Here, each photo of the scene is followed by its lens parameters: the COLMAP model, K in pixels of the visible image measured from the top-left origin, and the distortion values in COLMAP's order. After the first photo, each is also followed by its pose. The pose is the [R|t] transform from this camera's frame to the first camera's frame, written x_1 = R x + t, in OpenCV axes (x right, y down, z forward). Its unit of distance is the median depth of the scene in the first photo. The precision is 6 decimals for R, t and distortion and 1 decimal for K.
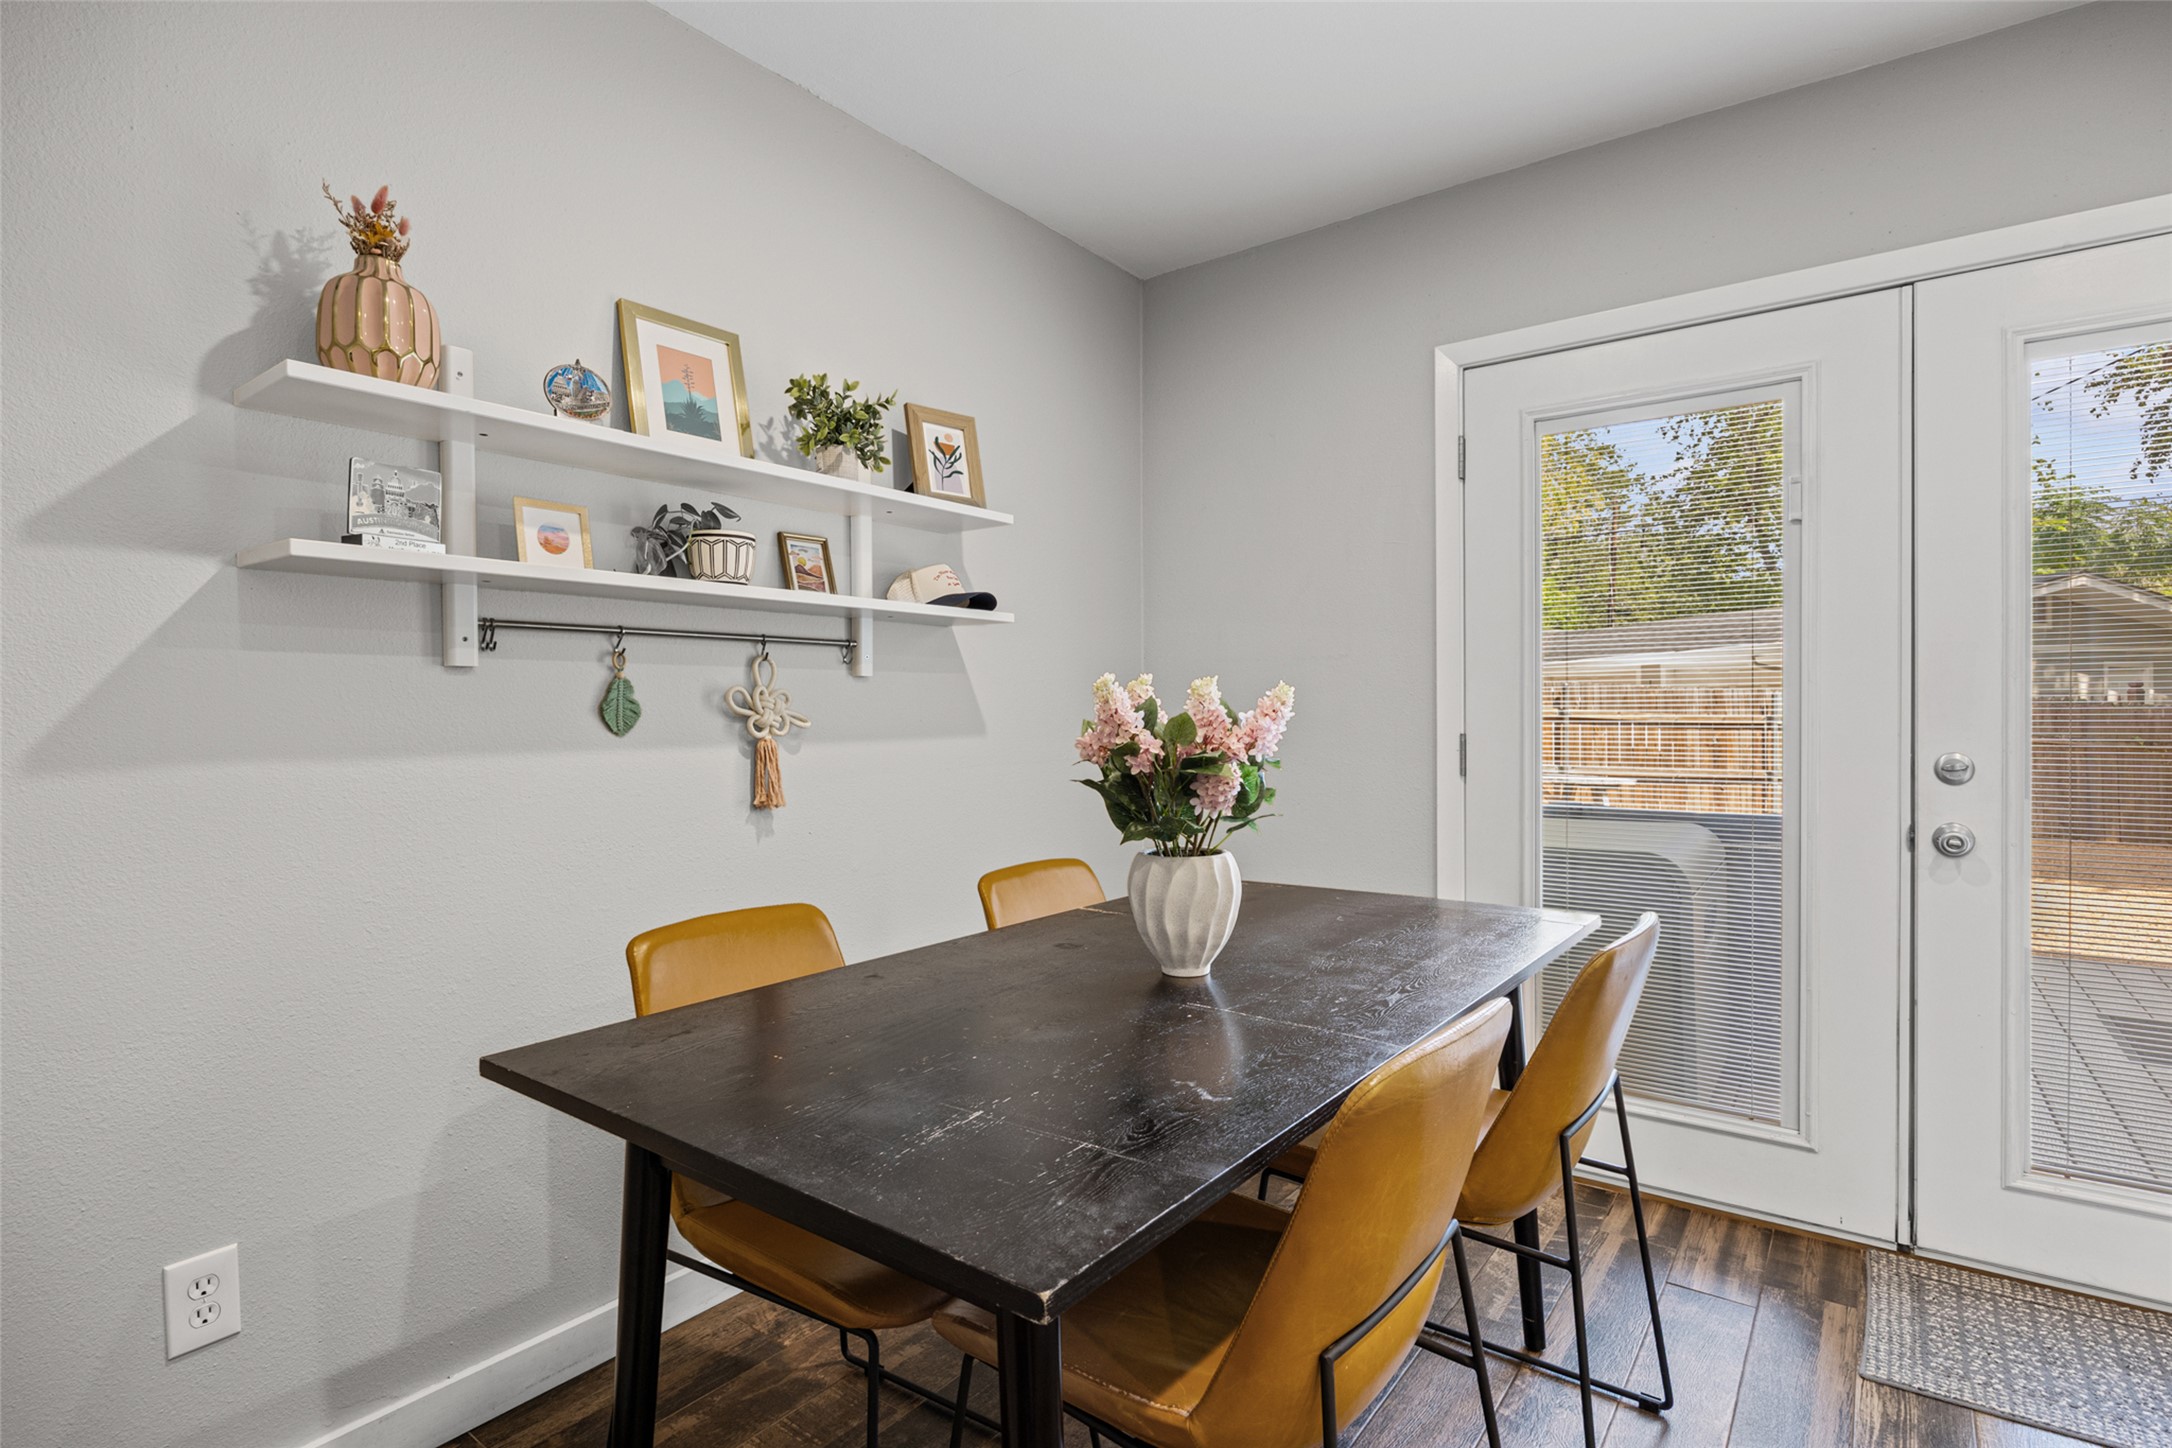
lens RADIAL K [[1058.8, 0, 1092.9], [0, 1058.8, 722.0], [0, 0, 1]] dist [-0.004924, -0.000732]
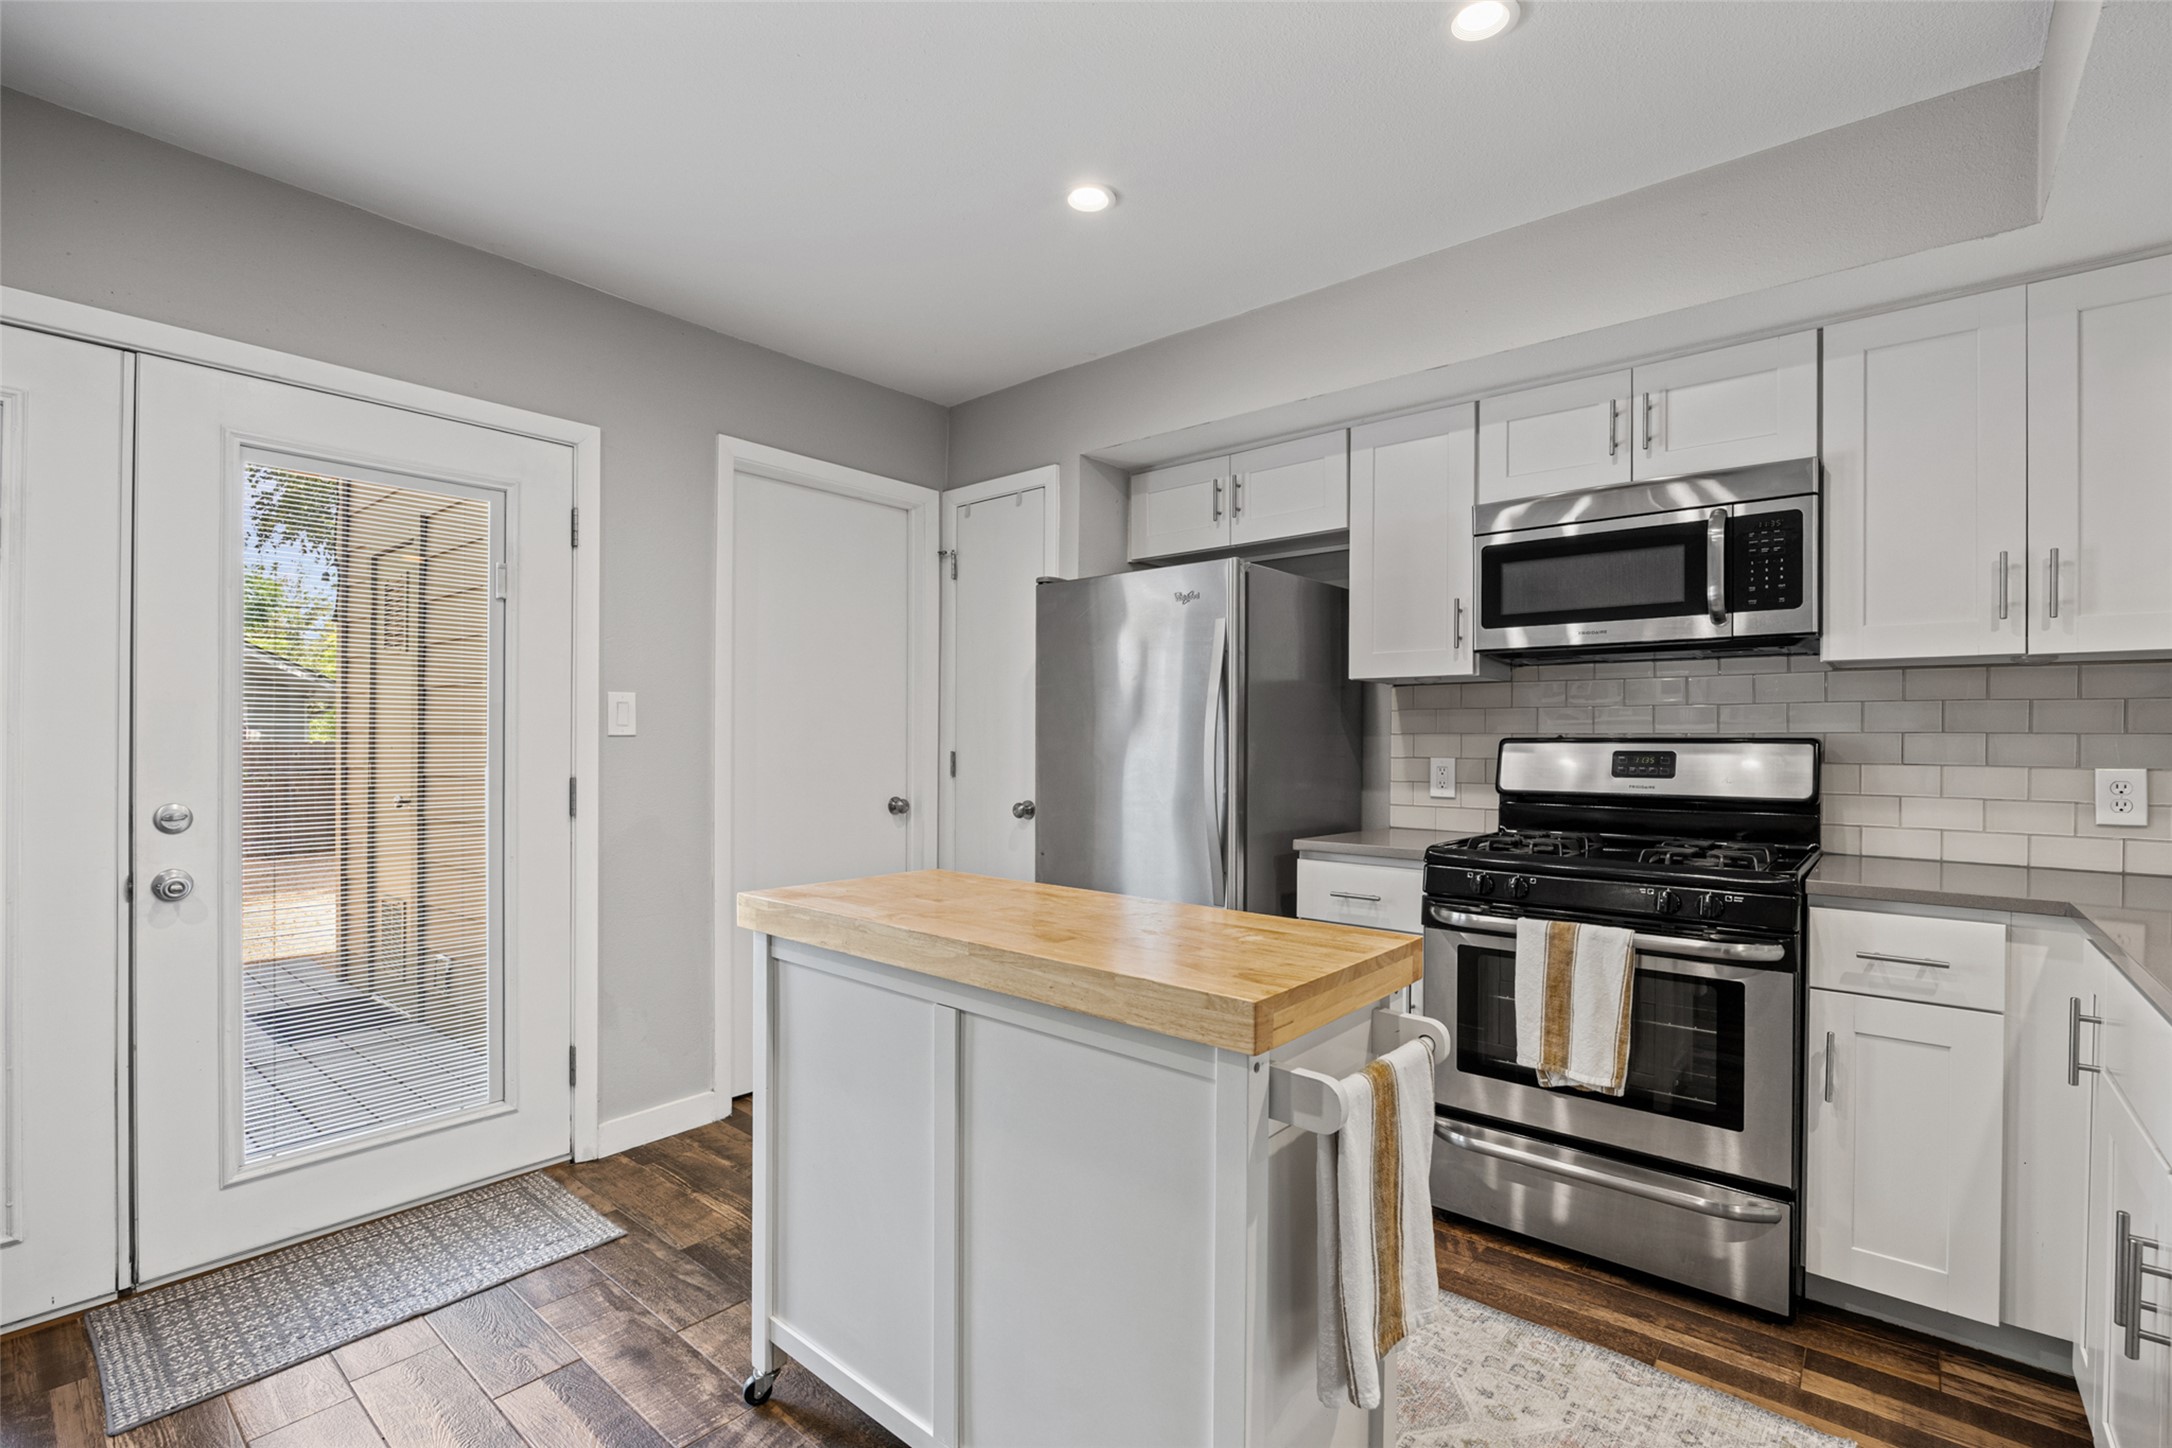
lens RADIAL K [[970.1, 0, 1091.6], [0, 970.1, 731.4], [0, 0, 1]] dist [-0.017778, -0.000230]
pose [[0.056249, 0.013538, 0.998325, -0.102585], [0.008199, 0.999868, -0.014021, -0.023334], [-0.998383, 0.008974, 0.056130, 0.012496]]
